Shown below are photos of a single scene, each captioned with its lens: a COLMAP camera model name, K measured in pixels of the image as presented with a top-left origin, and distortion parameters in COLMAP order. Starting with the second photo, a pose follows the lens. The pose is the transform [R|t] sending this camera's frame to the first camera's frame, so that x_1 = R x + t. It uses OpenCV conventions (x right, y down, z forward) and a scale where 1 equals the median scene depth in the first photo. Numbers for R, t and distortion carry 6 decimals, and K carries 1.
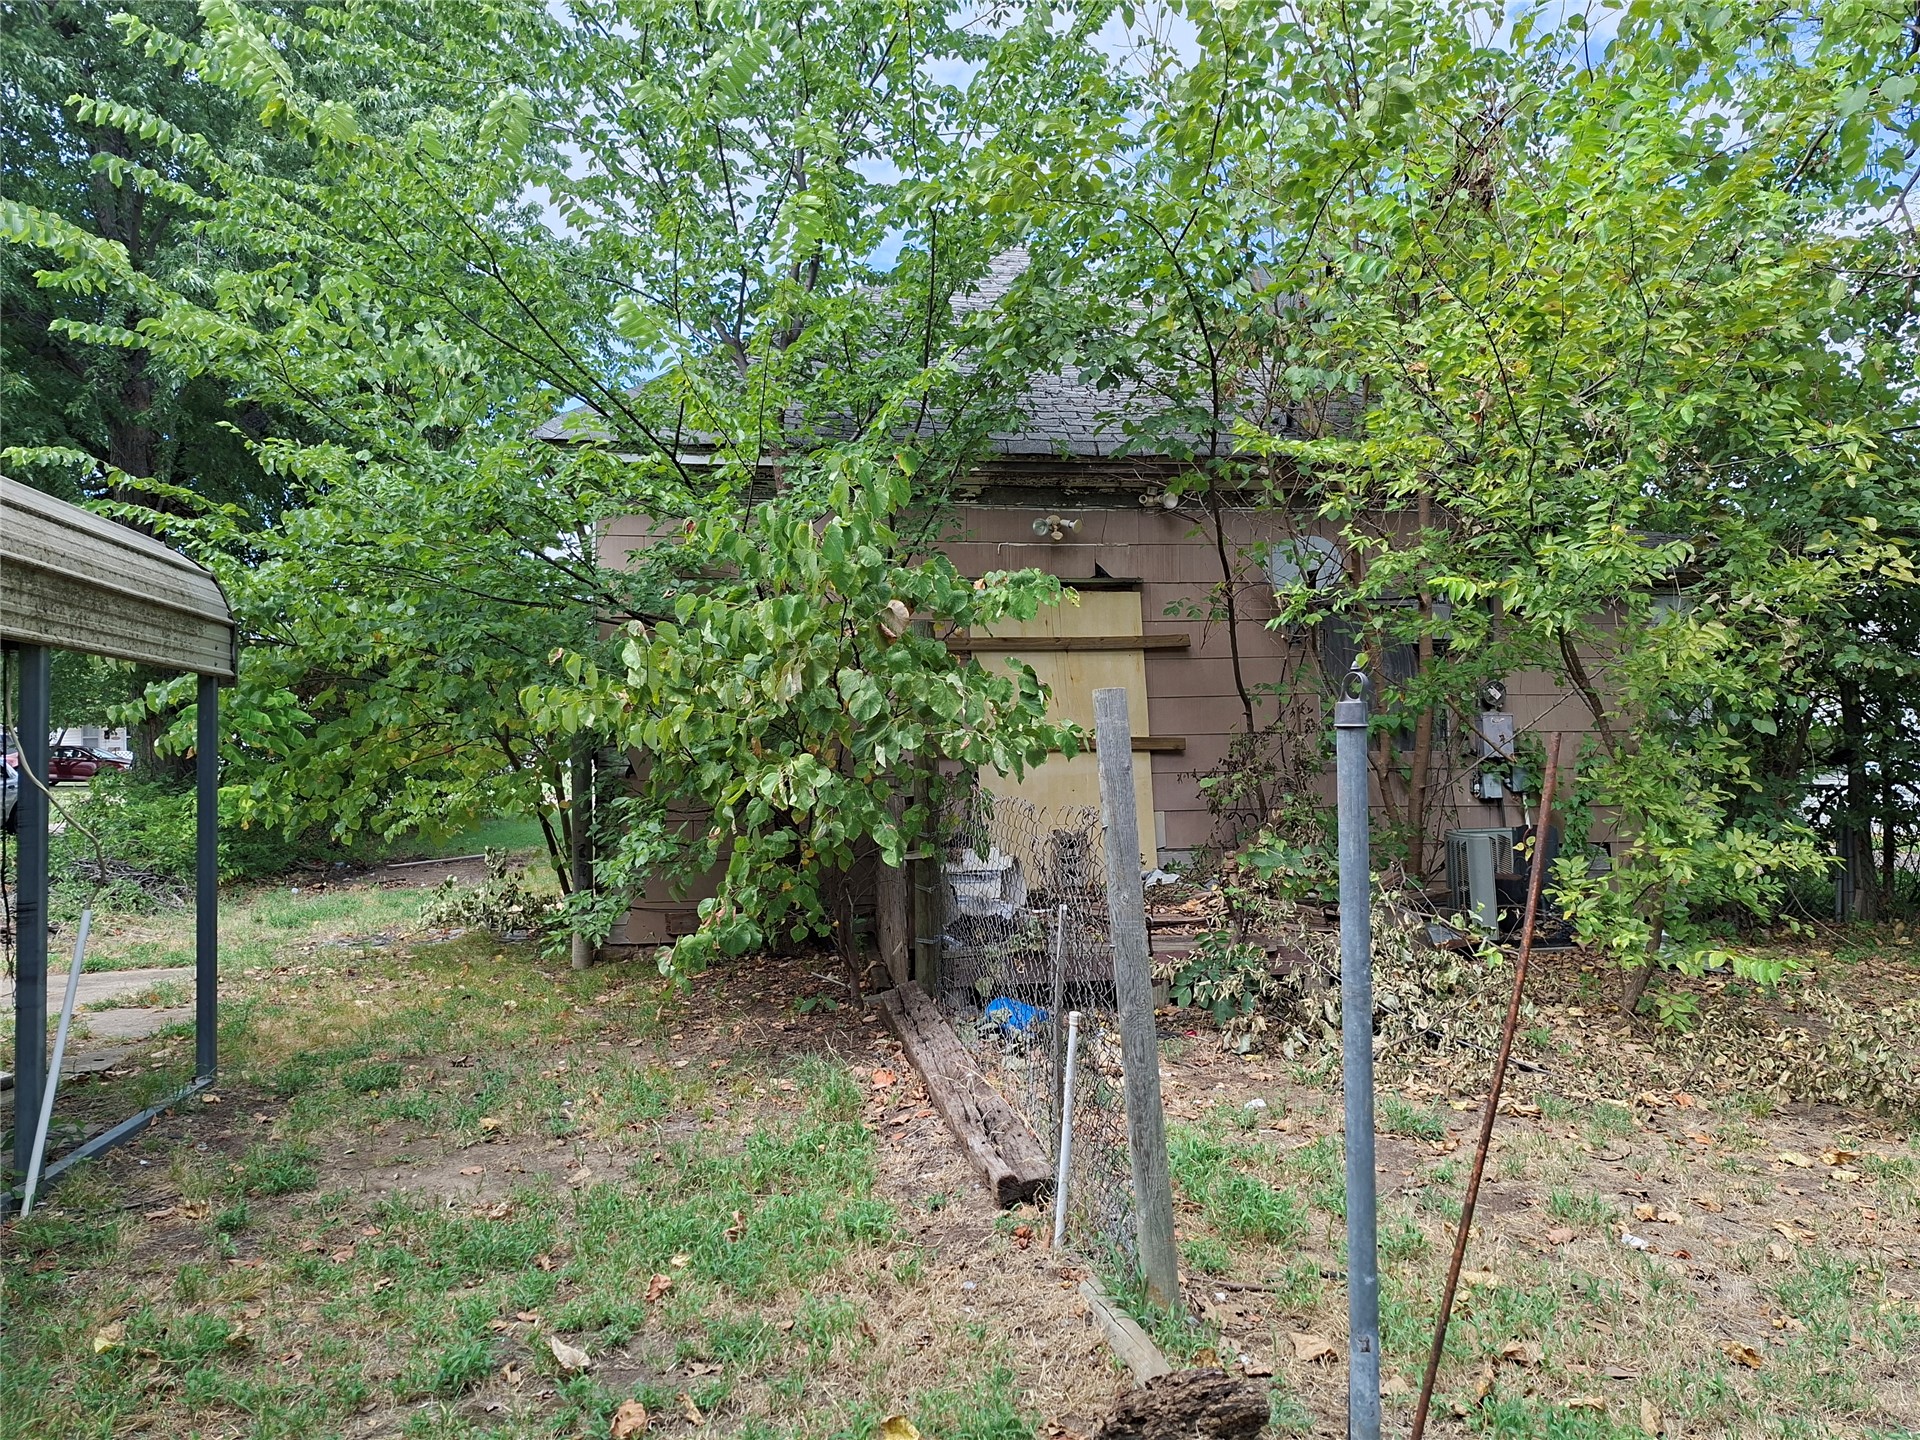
lens RADIAL K [[1327.7, 0, 960.0], [0, 1327.7, 720.0], [0, 0, 1]] dist [0.087894, -0.107255]
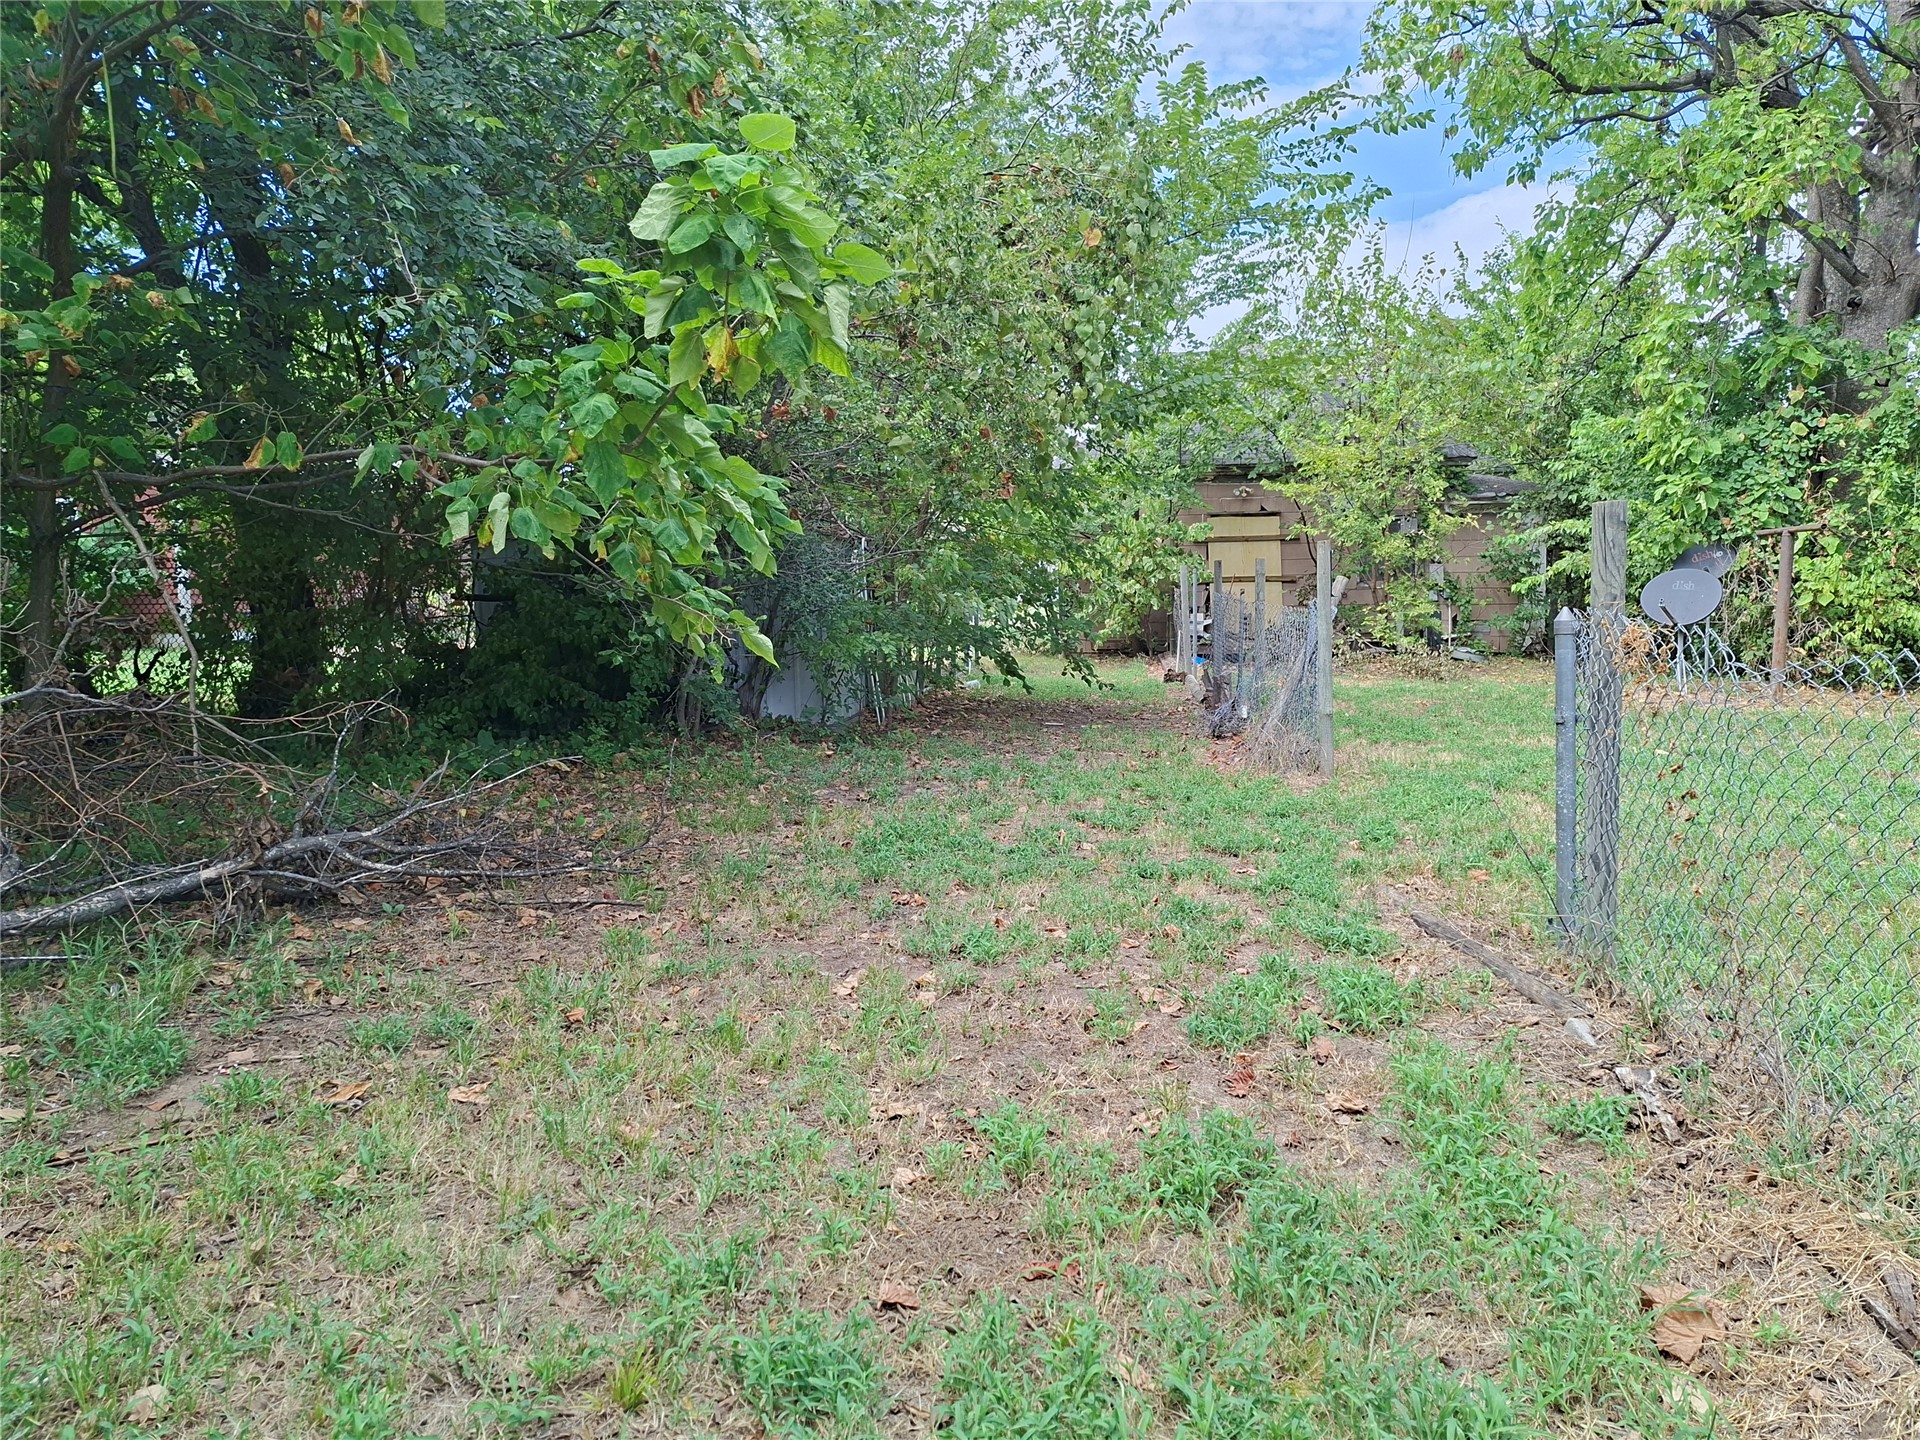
lens RADIAL K [[1327.7, 0, 960.0], [0, 1327.7, 720.0], [0, 0, 1]] dist [0.087894, -0.107255]
pose [[0.958376, 0.040361, -0.282640, 0.288502], [-0.005413, 0.992348, 0.123353, -0.024573], [0.285456, -0.116689, 0.951261, -1.610727]]
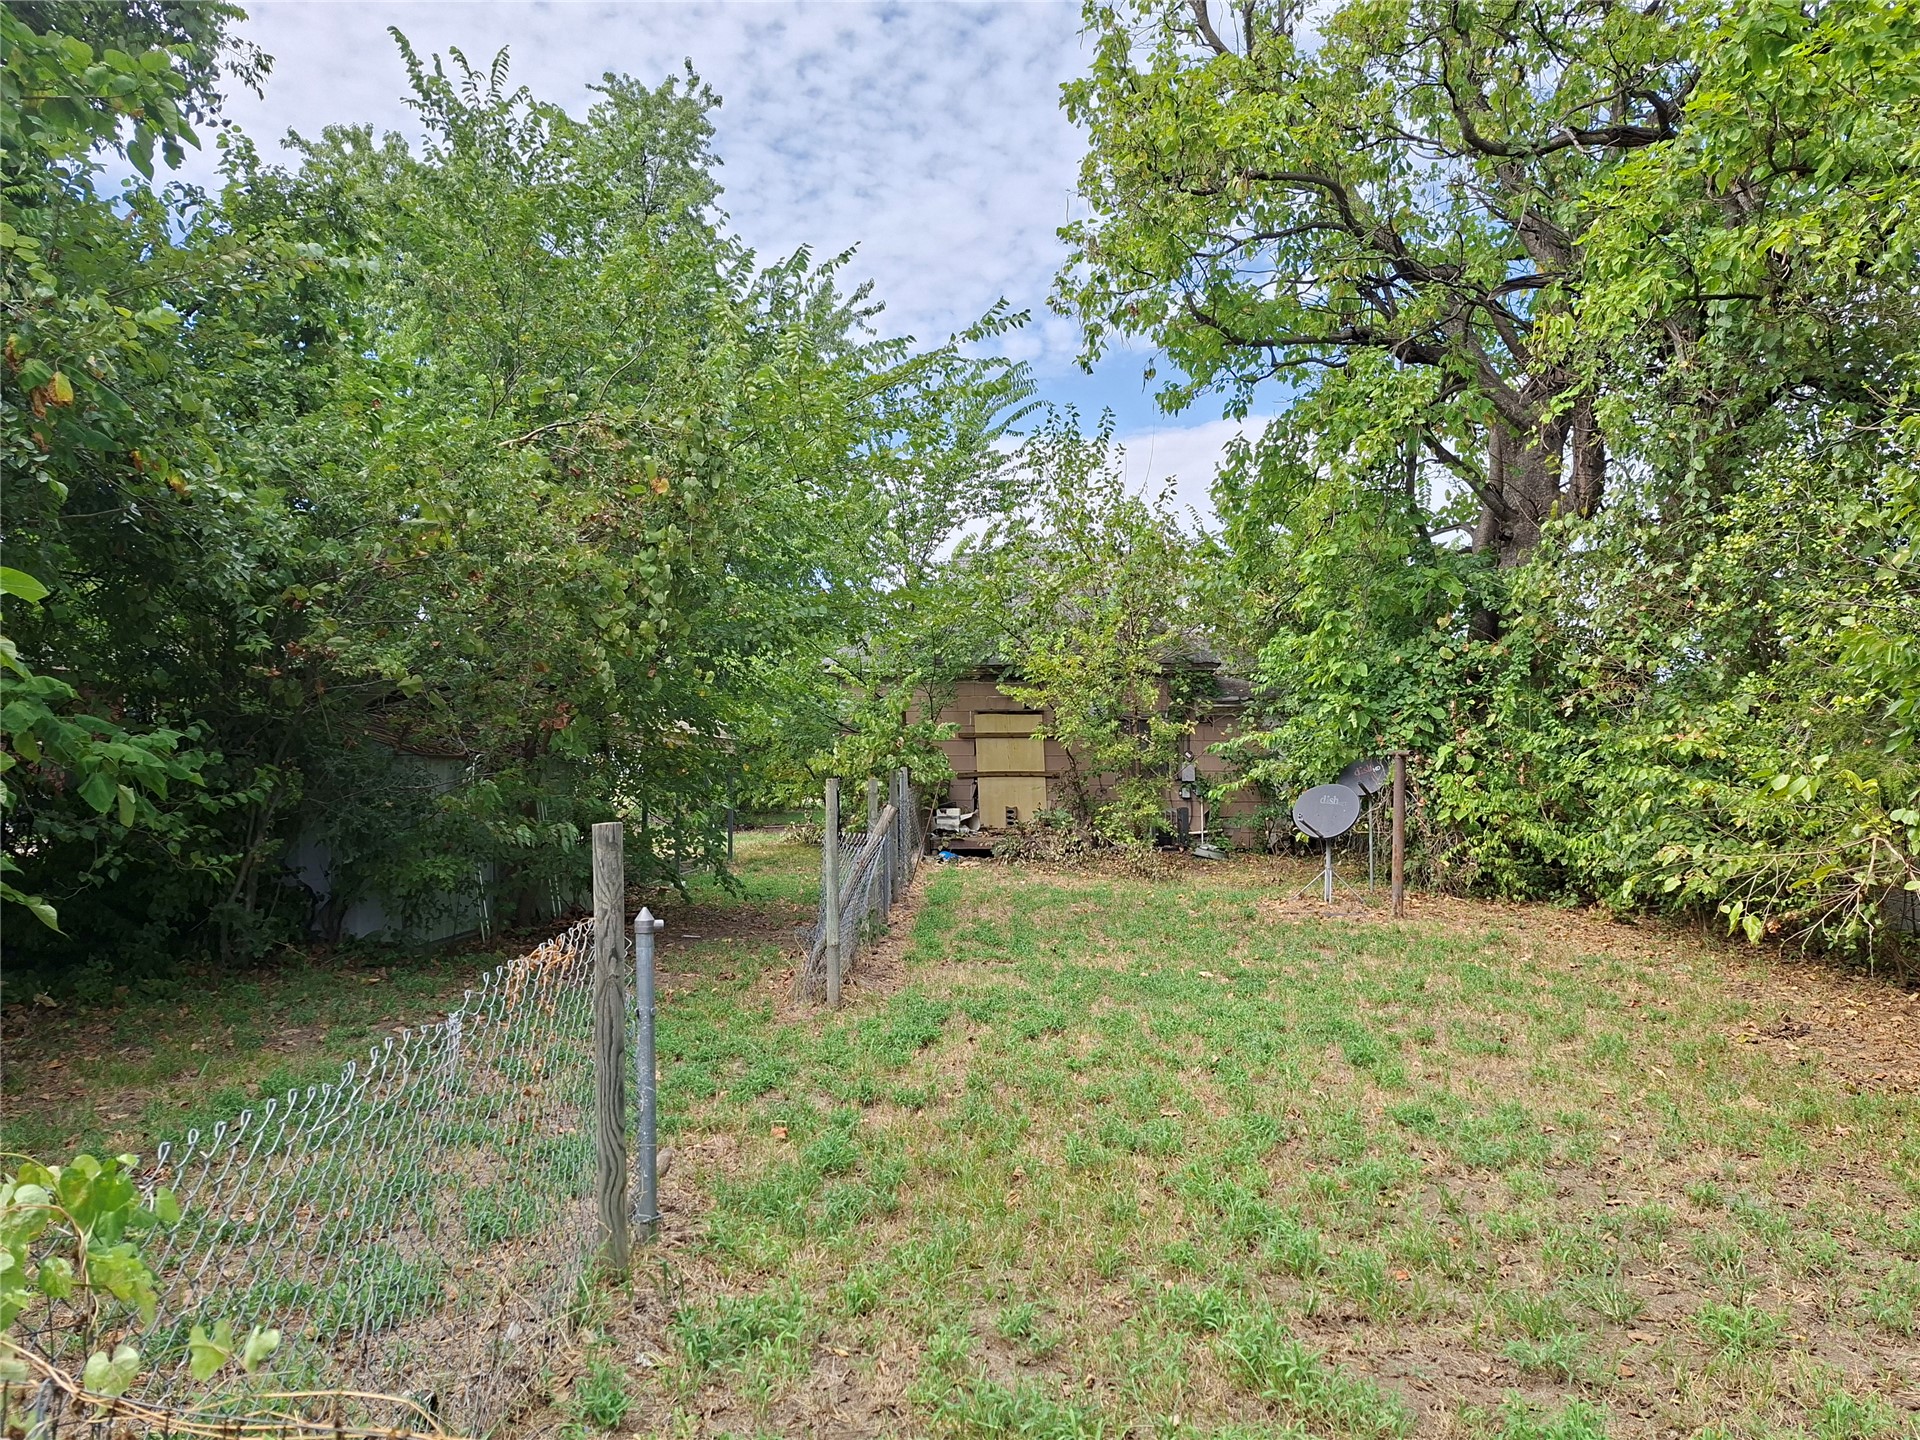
lens RADIAL K [[1327.7, 0, 960.0], [0, 1327.7, 720.0], [0, 0, 1]] dist [0.087894, -0.107255]
pose [[0.972472, 0.015325, -0.232516, 0.586304], [-0.016331, 0.999864, -0.002404, -0.078413], [0.232448, 0.006135, 0.972590, -1.559587]]
